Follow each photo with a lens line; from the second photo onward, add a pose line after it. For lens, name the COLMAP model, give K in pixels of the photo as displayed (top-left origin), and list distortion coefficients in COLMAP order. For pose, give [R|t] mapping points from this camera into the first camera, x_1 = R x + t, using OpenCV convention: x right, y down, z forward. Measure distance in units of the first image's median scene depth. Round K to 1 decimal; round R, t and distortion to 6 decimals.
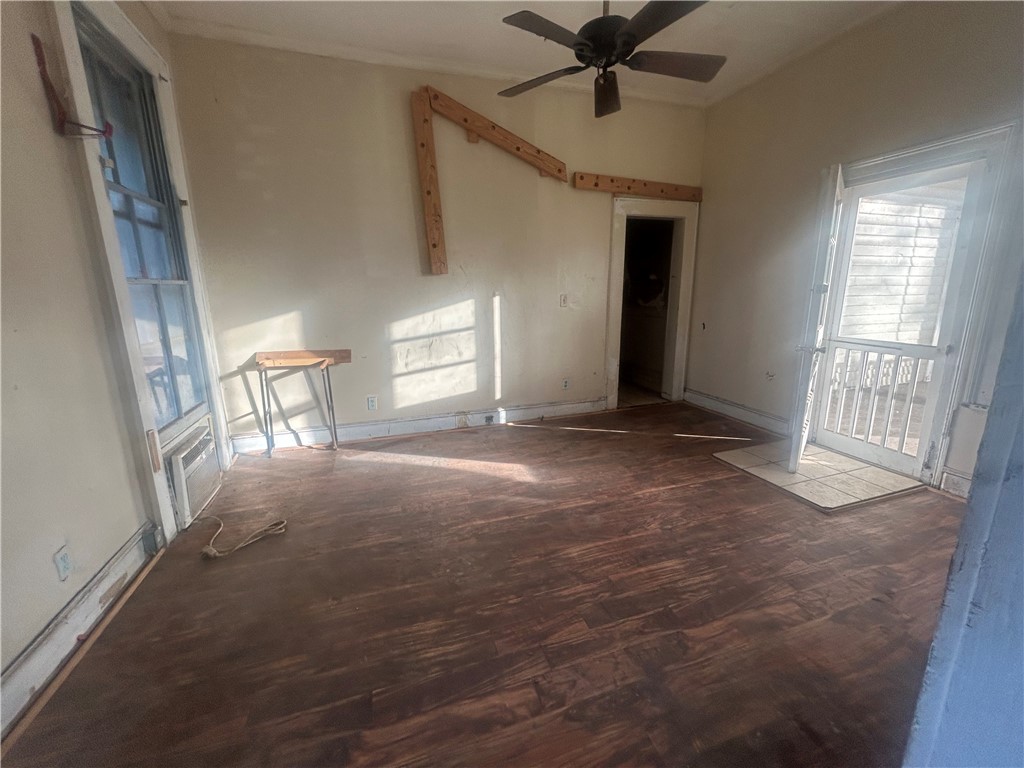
lens RADIAL K [[415.9, 0, 508.2], [0, 415.9, 381.5], [0, 0, 1]] dist [-0.001502, 0.002055]
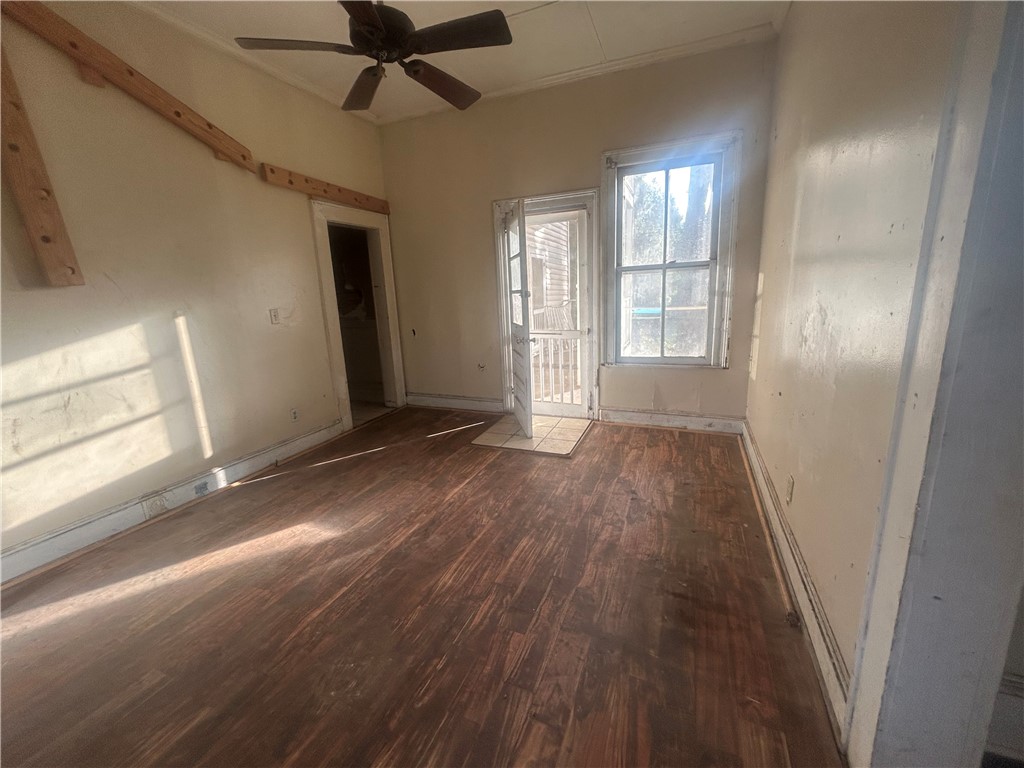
lens RADIAL K [[415.9, 0, 509.6], [0, 415.9, 381.8], [0, 0, 1]] dist [-0.001502, 0.002055]
pose [[0.660737, -0.179119, 0.728933, -0.238919], [0.195798, 0.978619, 0.062993, -0.038428], [-0.724631, 0.101102, 0.681681, 0.148641]]
